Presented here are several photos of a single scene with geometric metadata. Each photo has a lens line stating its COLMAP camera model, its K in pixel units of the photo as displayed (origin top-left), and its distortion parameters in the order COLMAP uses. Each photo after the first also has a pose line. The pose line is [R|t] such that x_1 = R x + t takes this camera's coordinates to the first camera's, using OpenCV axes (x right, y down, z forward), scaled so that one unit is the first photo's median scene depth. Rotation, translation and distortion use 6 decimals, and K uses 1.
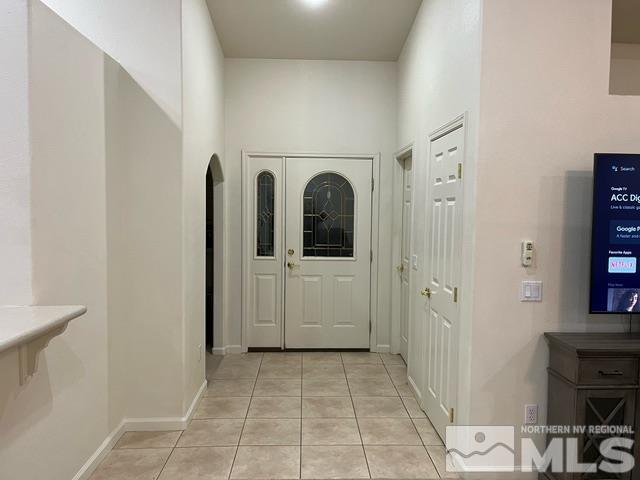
lens RADIAL K [[489.2, 0, 324.7], [0, 489.2, 237.1], [0, 0, 1]] dist [0.037439, -0.015859]
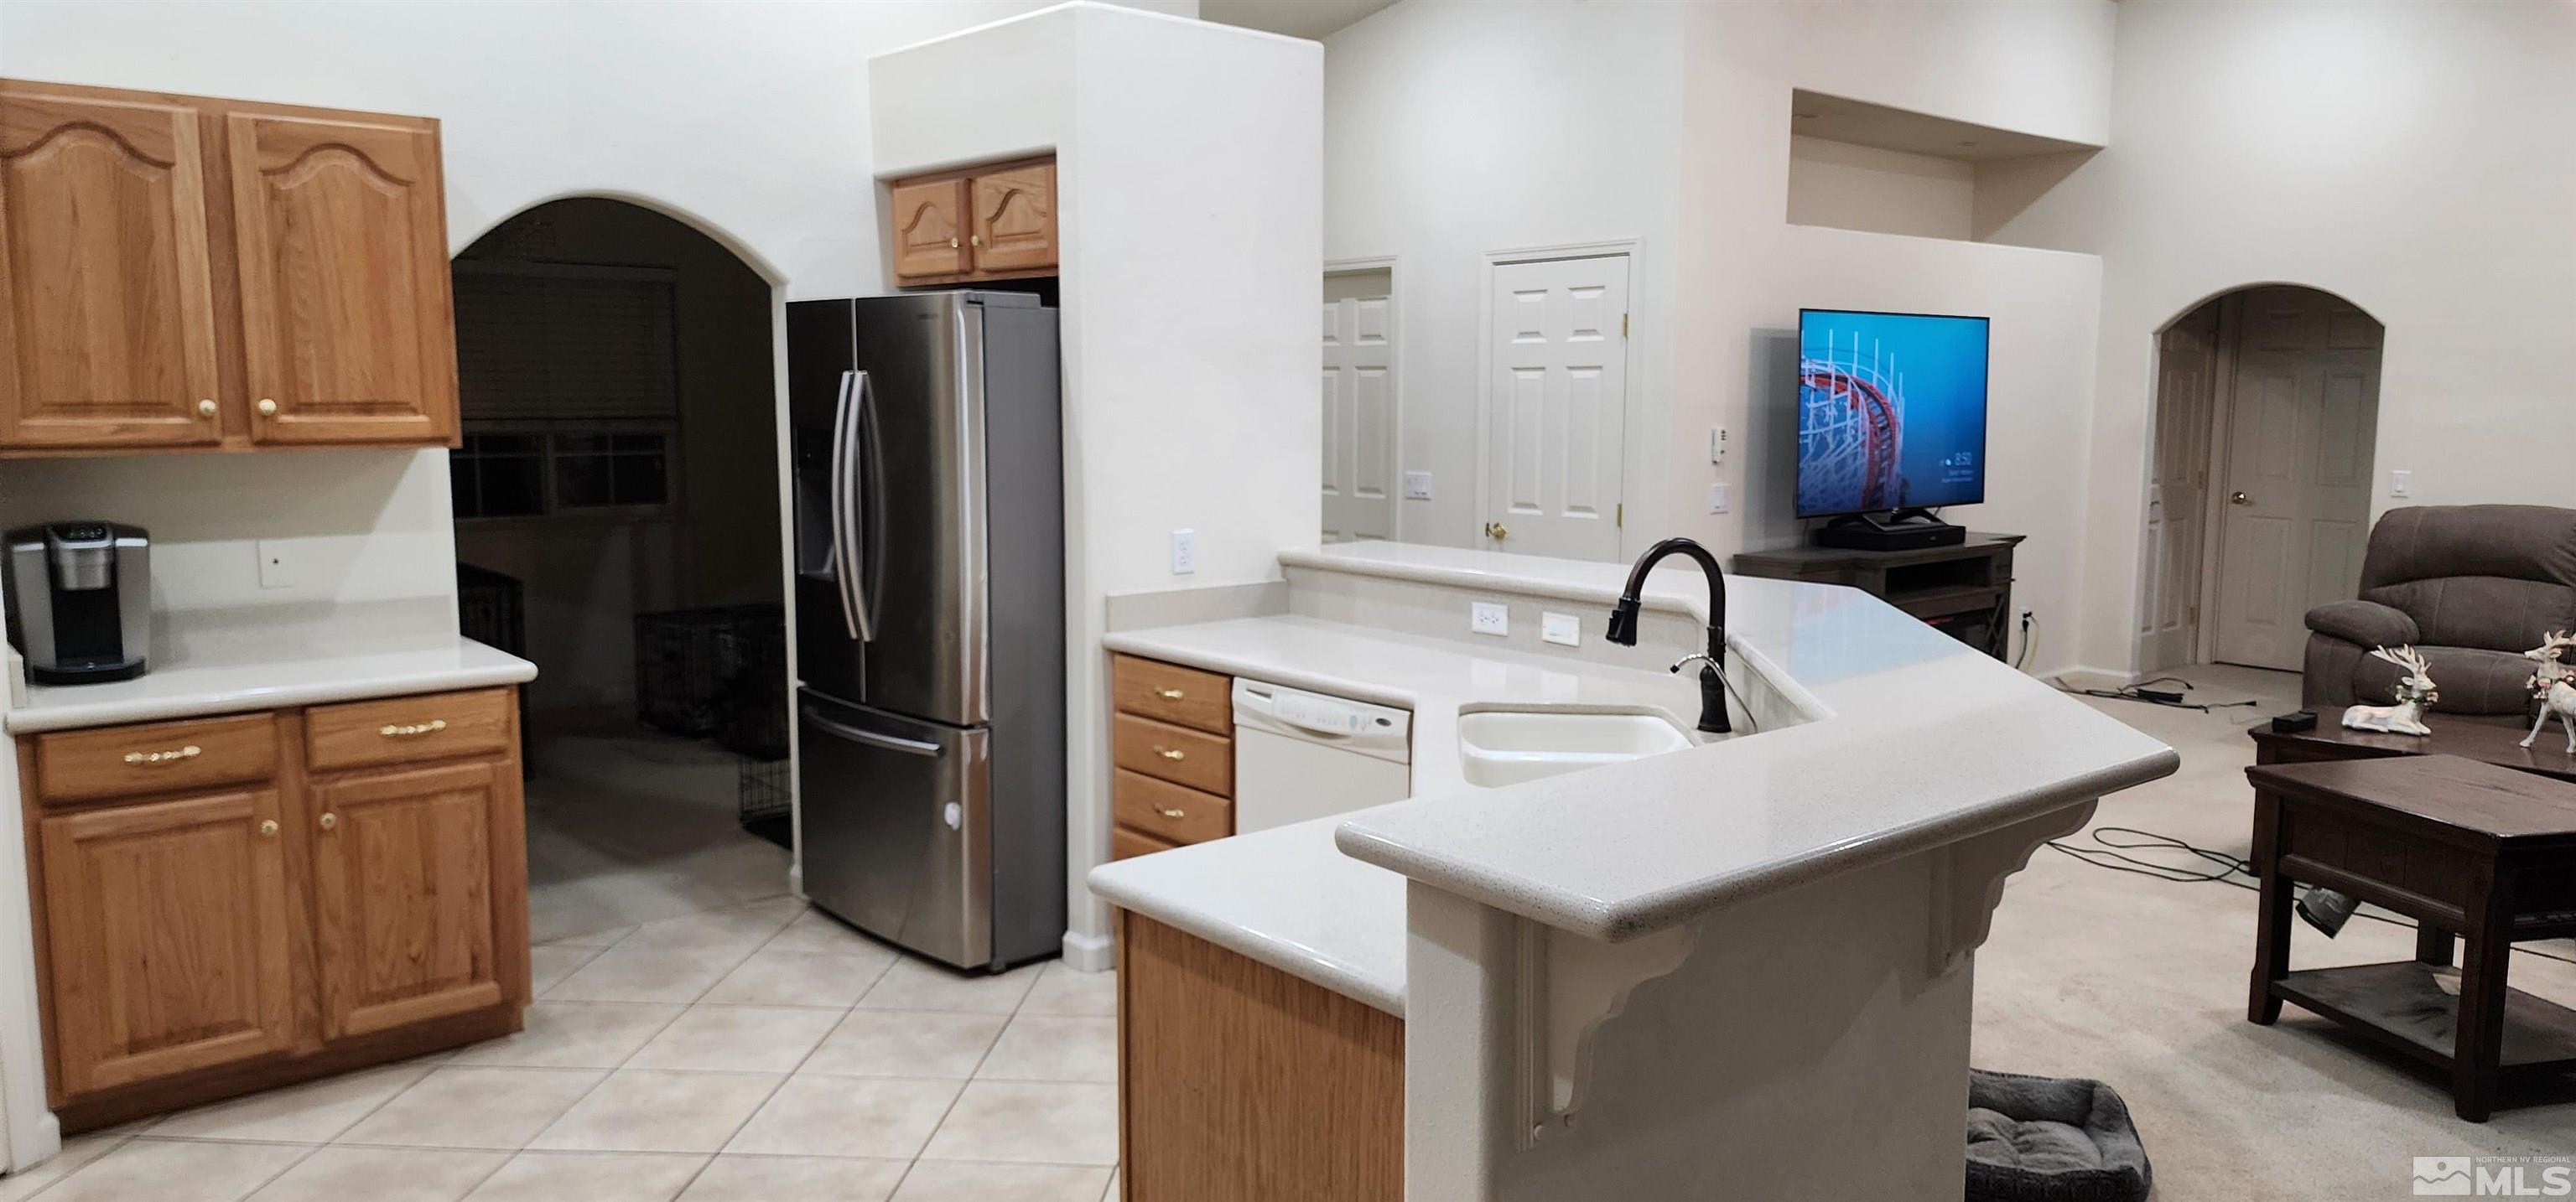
lens RADIAL K [[1765.2, 0, 1305.4], [0, 1765.2, 579.6], [0, 0, 1]] dist [0.046069, -0.002124]
pose [[0.784500, -0.081172, 0.614794, -1.367452], [0.044964, 0.996232, 0.074157, 0.009135], [-0.618497, -0.030533, 0.785194, -0.534438]]
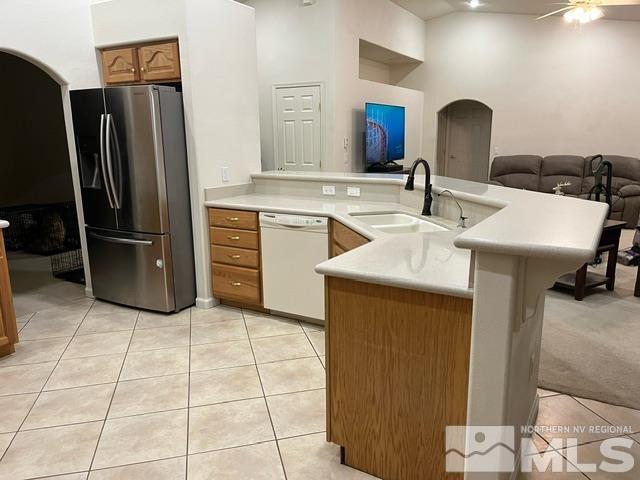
lens RADIAL K [[495.9, 0, 323.3], [0, 495.9, 242.1], [0, 0, 1]] dist [0.049816, -0.033638]
pose [[0.542789, -0.195471, 0.816805, -1.494924], [0.065412, 0.979424, 0.190920, 0.032592], [-0.837318, -0.050200, 0.544407, -0.245748]]
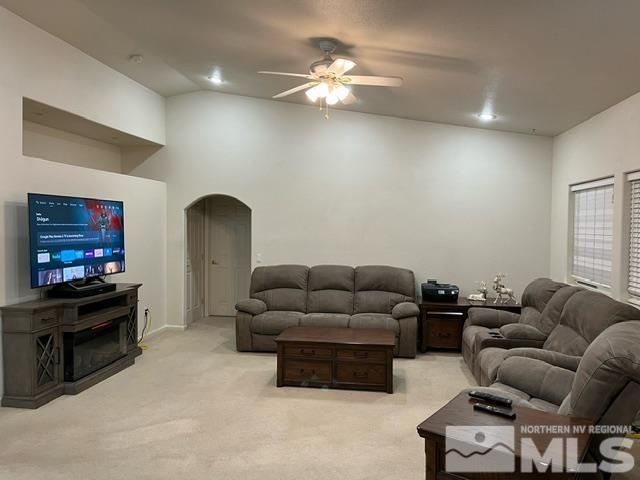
lens RADIAL K [[475.6, 0, 324.4], [0, 475.6, 245.3], [0, 0, 1]] dist [0.003902, 0.006662]
pose [[0.194297, -0.055393, 0.979377, -0.650052], [0.052786, 0.997548, 0.045949, -0.009209], [-0.979521, 0.042770, 0.196745, -0.225685]]
